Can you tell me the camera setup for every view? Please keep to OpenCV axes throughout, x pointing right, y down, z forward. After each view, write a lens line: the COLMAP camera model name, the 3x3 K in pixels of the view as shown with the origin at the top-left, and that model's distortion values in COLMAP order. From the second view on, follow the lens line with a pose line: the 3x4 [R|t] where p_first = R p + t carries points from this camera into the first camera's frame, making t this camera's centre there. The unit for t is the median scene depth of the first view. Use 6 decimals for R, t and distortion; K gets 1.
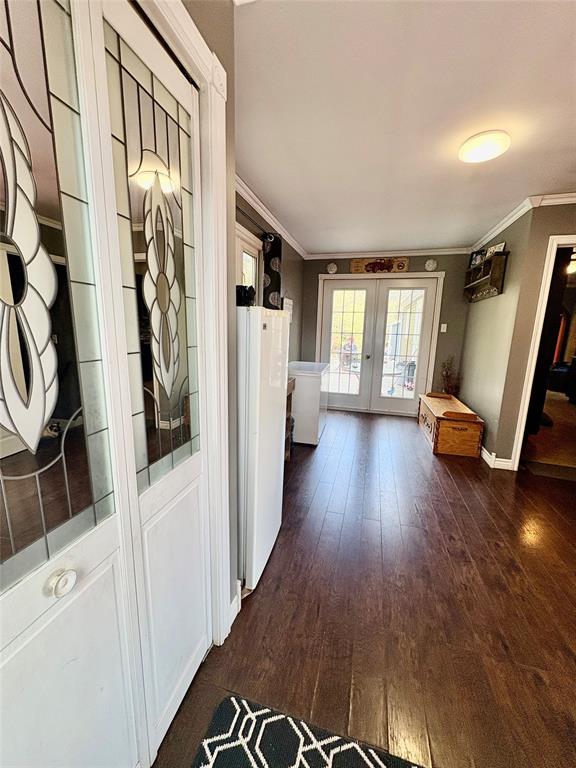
lens RADIAL K [[305.2, 0, 289.7], [0, 305.2, 384.5], [0, 0, 1]] dist [-0.001554, 0.000311]
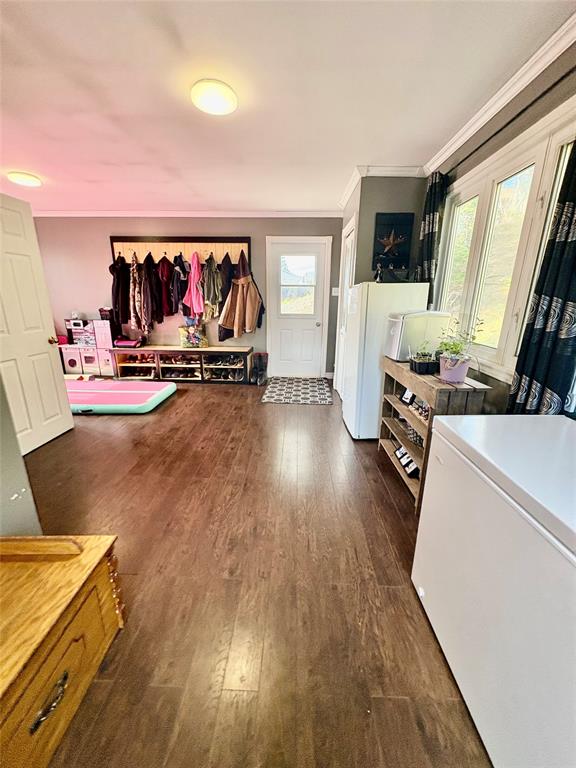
lens RADIAL K [[305.2, 0, 289.7], [0, 305.2, 384.5], [0, 0, 1]] dist [-0.001554, 0.000311]
pose [[-0.970392, 0.033900, -0.239146, 0.334505], [-0.076756, 0.895497, 0.438399, -0.203517], [0.229016, 0.443775, -0.866381, 1.174781]]
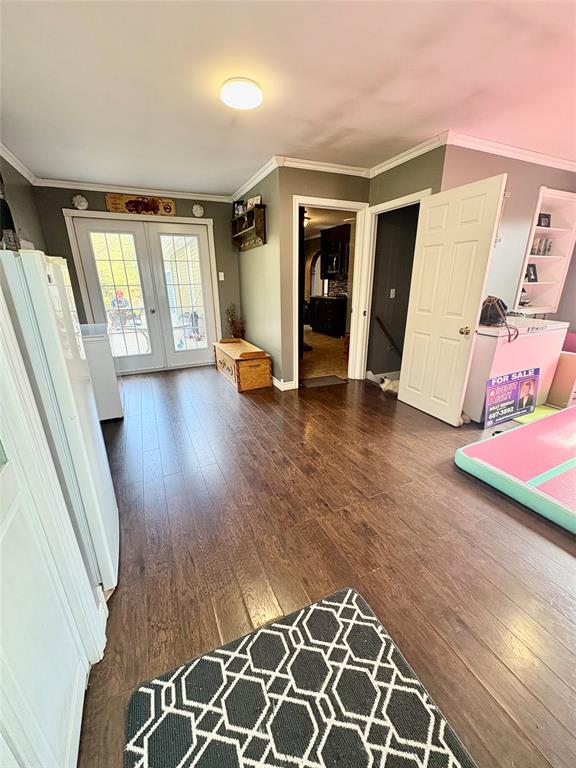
lens RADIAL K [[305.2, 0, 289.7], [0, 305.2, 384.5], [0, 0, 1]] dist [-0.001554, 0.000311]
pose [[0.760045, -0.241566, 0.603305, -0.055344], [0.147204, 0.968212, 0.202228, -0.001532], [-0.632979, -0.064893, 0.771444, 0.013105]]
